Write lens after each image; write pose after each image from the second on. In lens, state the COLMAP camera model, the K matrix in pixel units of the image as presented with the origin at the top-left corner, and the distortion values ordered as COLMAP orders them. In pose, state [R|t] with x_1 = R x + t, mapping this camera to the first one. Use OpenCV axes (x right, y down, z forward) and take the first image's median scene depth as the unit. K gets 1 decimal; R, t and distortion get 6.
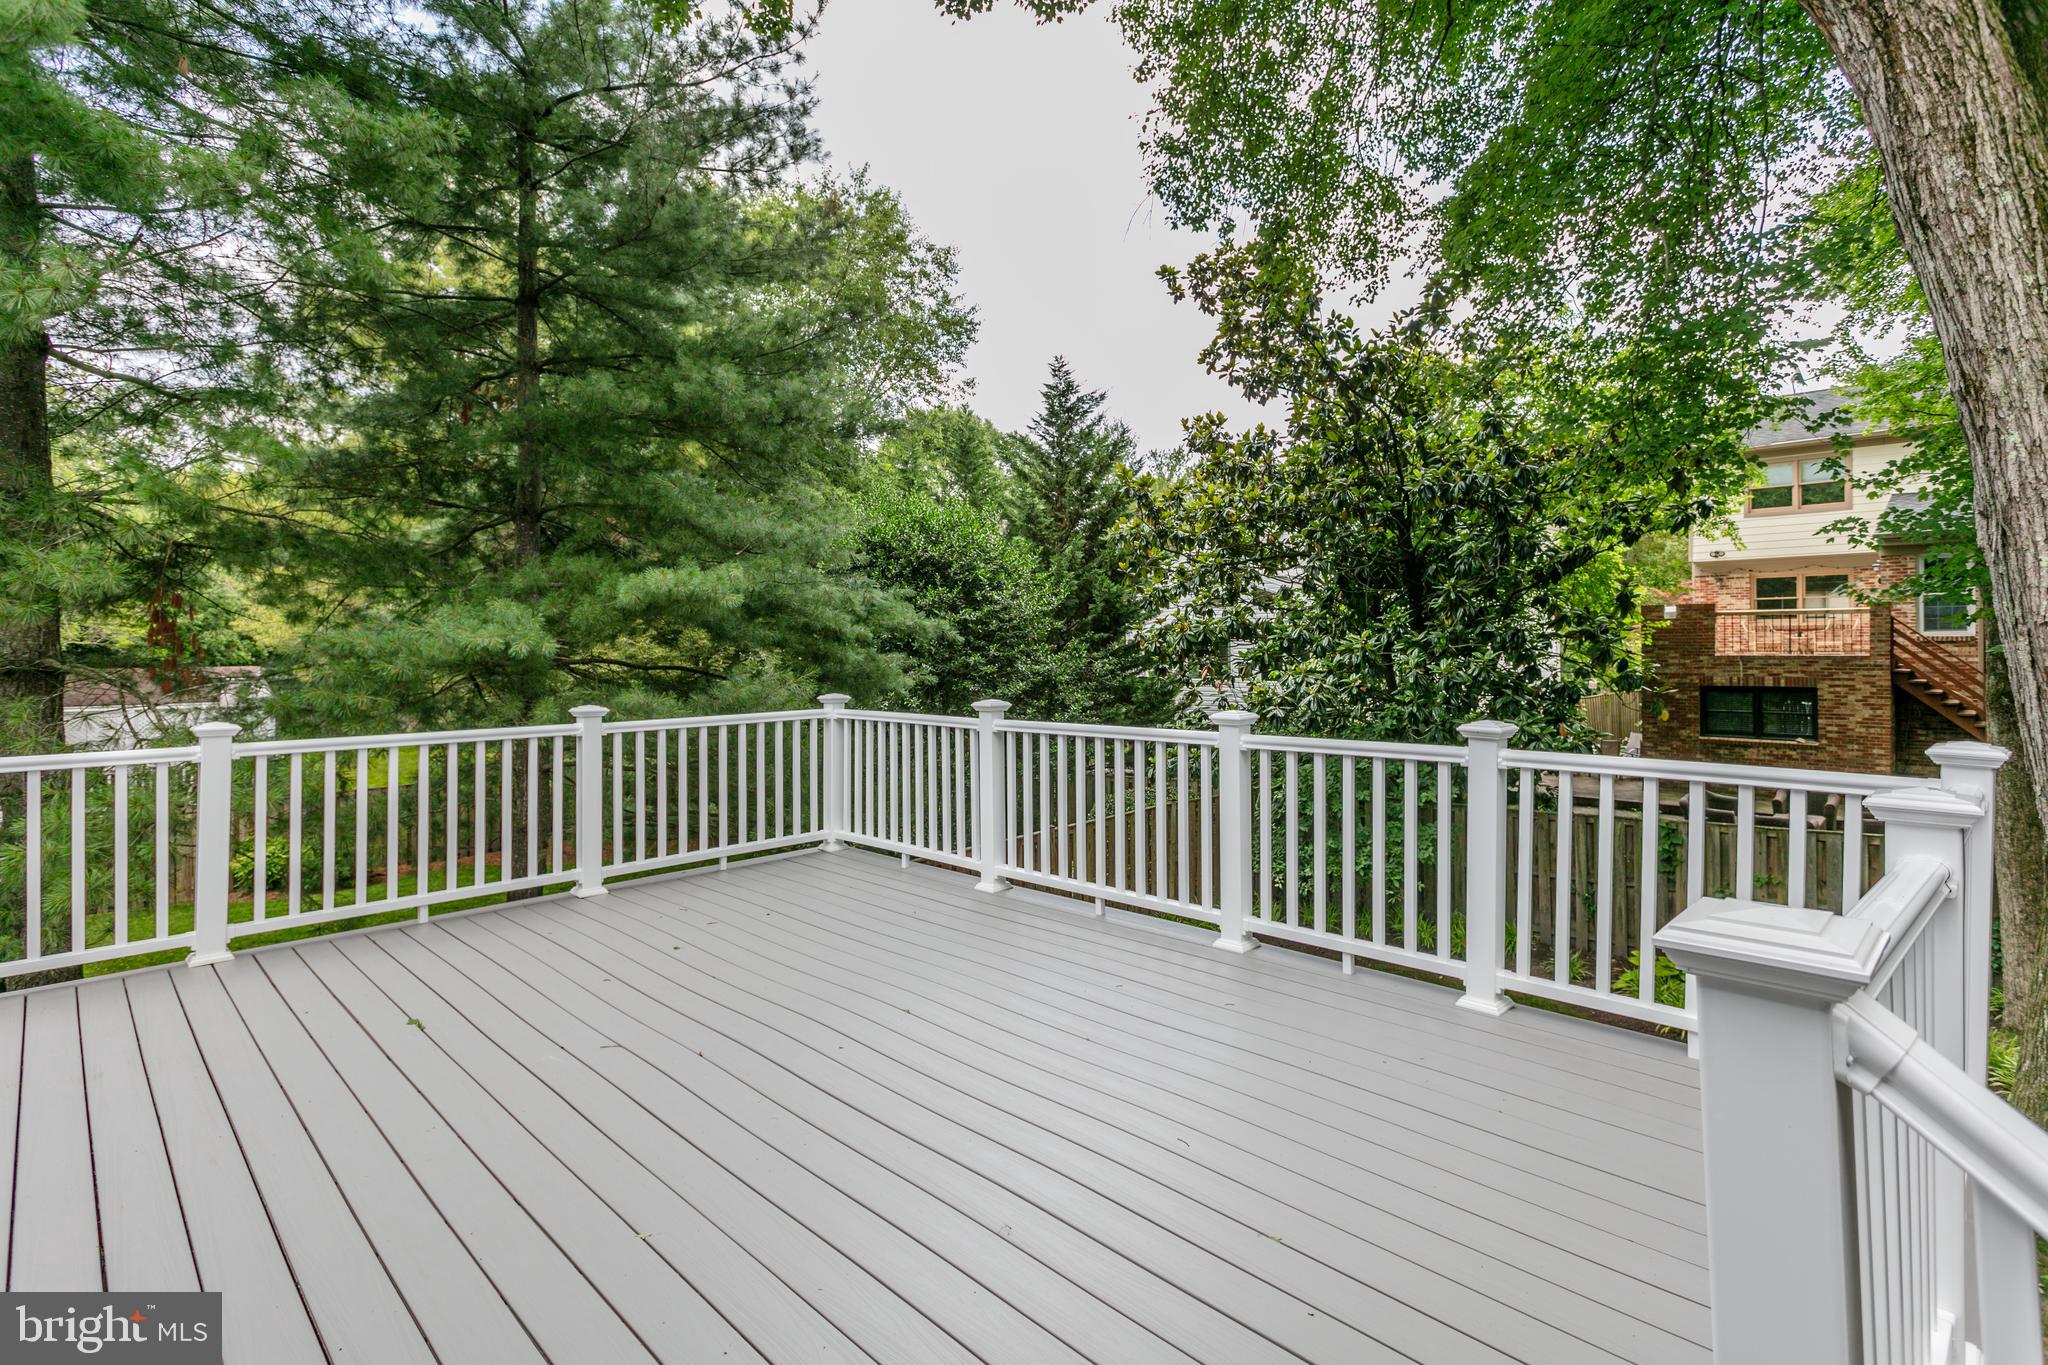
lens RADIAL K [[1019.5, 0, 1026.7], [0, 1019.5, 633.0], [0, 0, 1]] dist [0.004009, 0.000899]
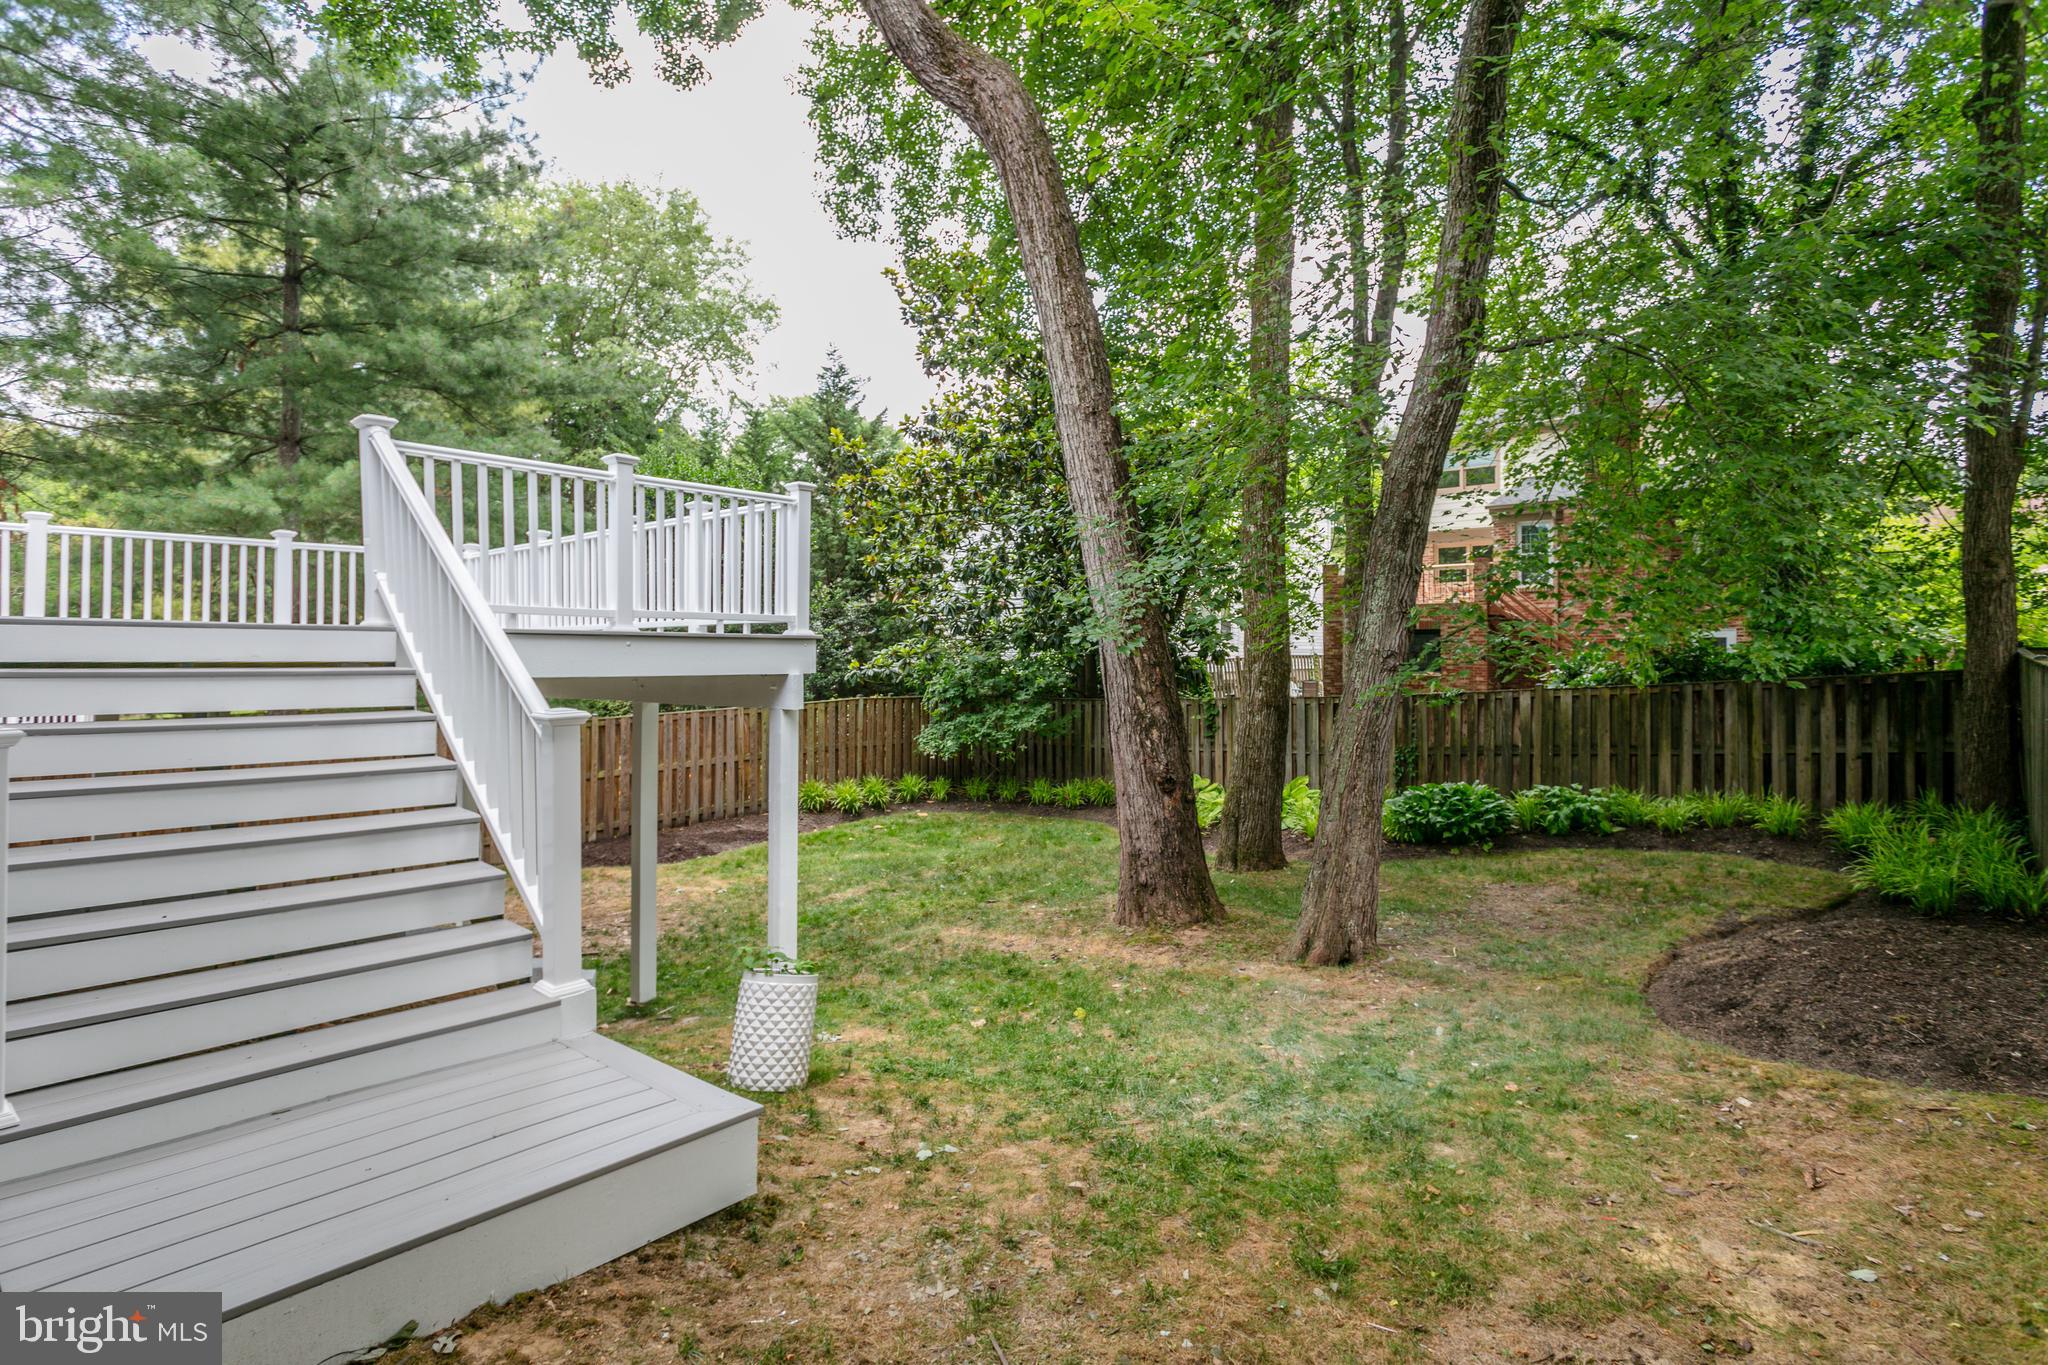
lens RADIAL K [[1073.6, 0, 1041.1], [0, 1073.6, 641.9], [0, 0, 1]] dist [0.012093, 0.000449]
pose [[0.996556, 0.005326, 0.082750, 0.212746], [-0.005237, 0.999985, -0.001291, 0.081701], [-0.082755, 0.000853, 0.996570, -0.275223]]
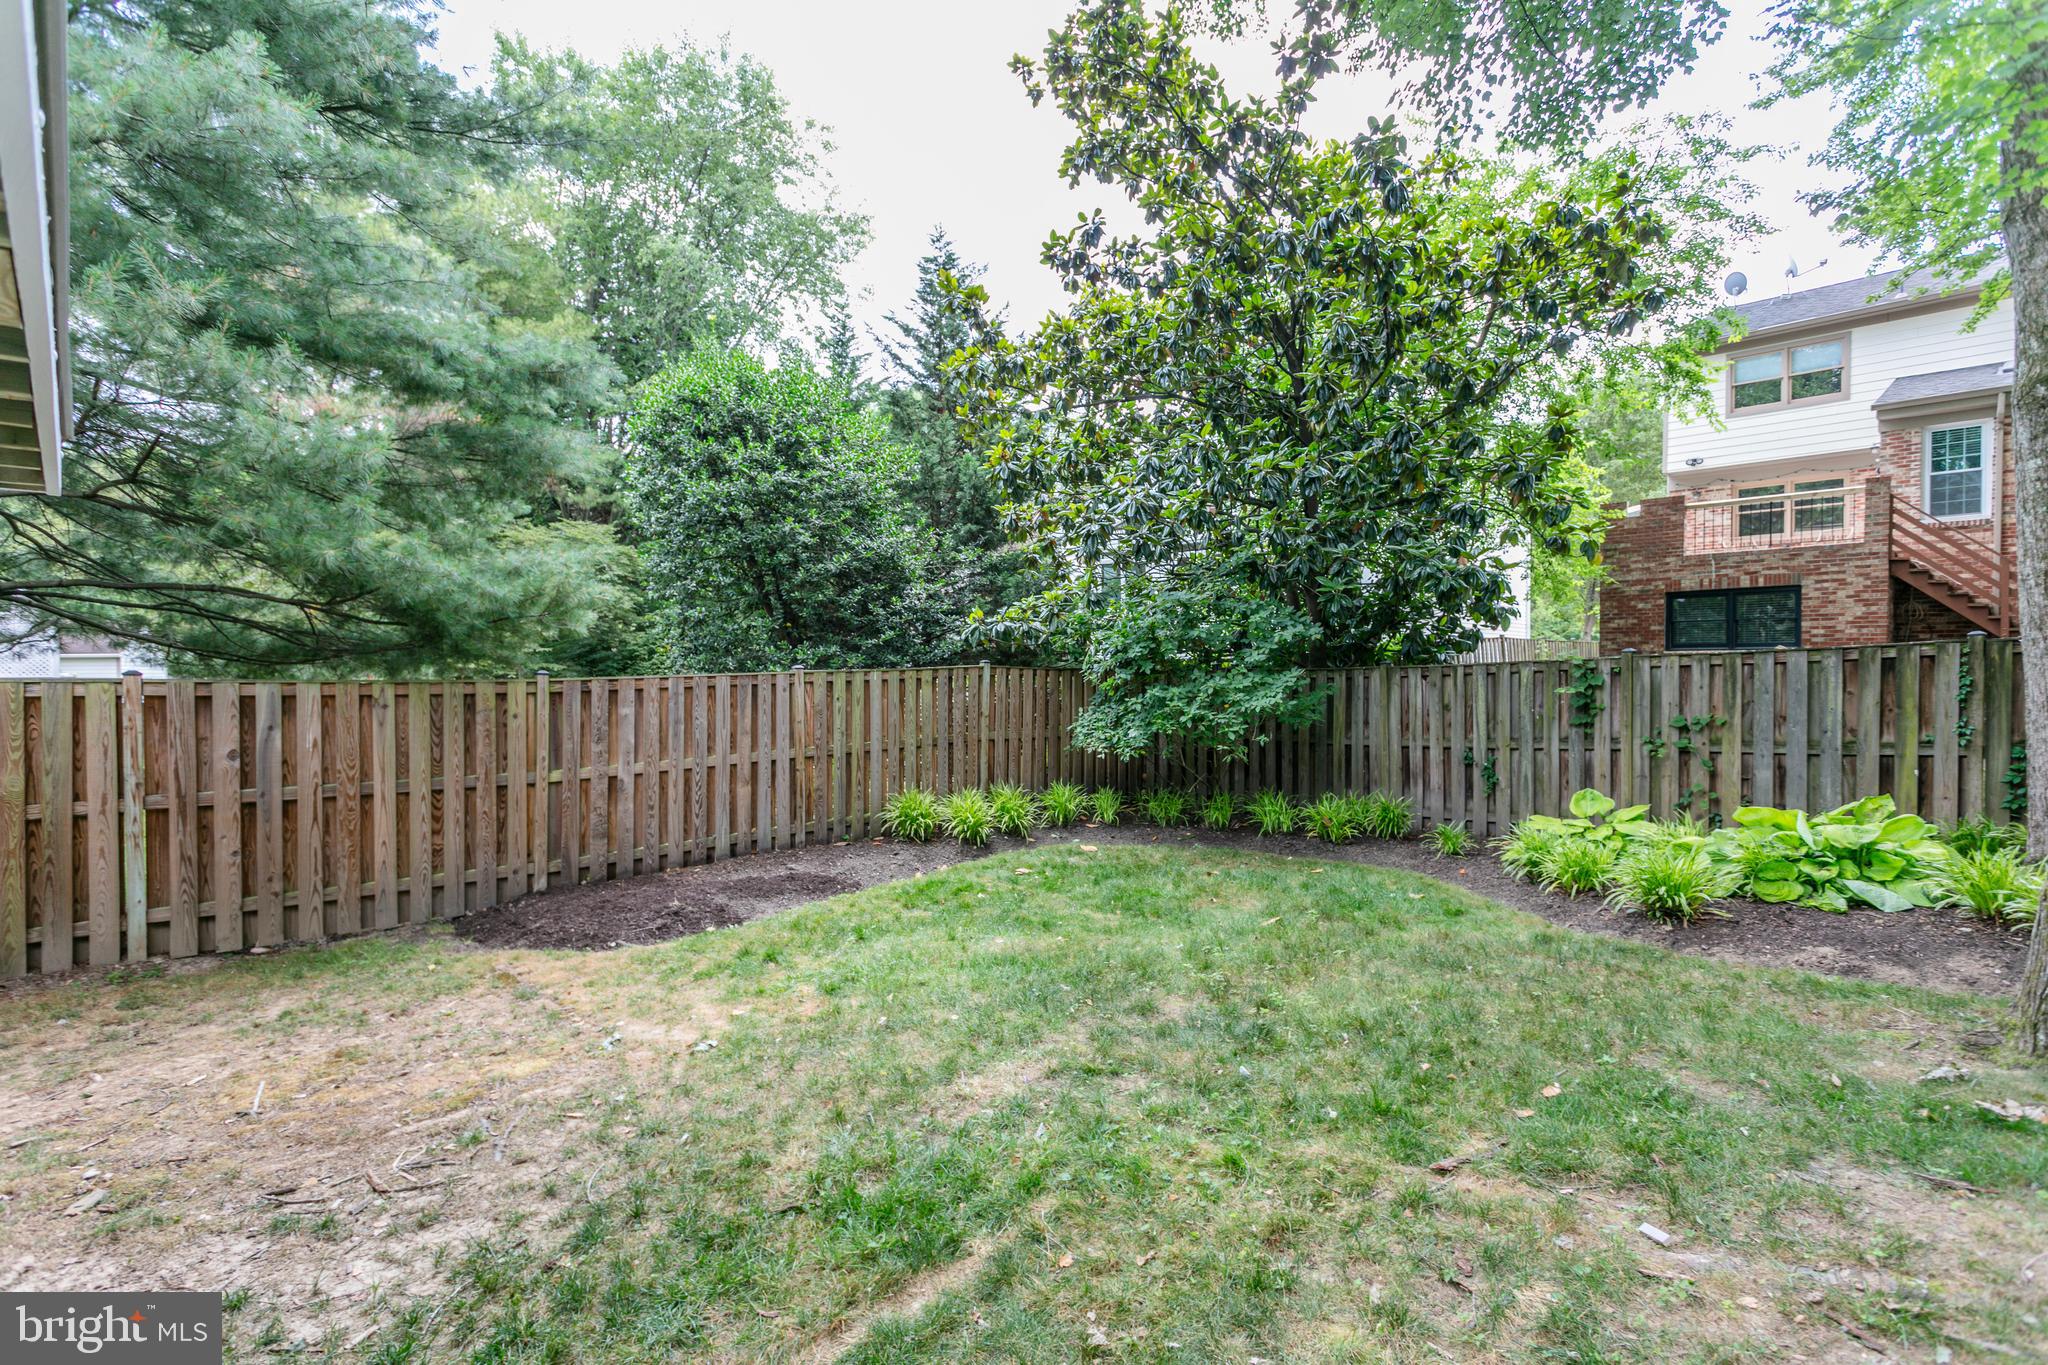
lens RADIAL K [[997.6, 0, 1024.0], [0, 997.6, 682.5], [0, 0, 1]] dist [0.002968, 0.000776]
pose [[0.999838, 0.004846, -0.017333, 0.156752], [-0.004525, 0.999819, 0.018505, 0.137792], [0.017420, -0.018424, 0.999679, 0.171970]]
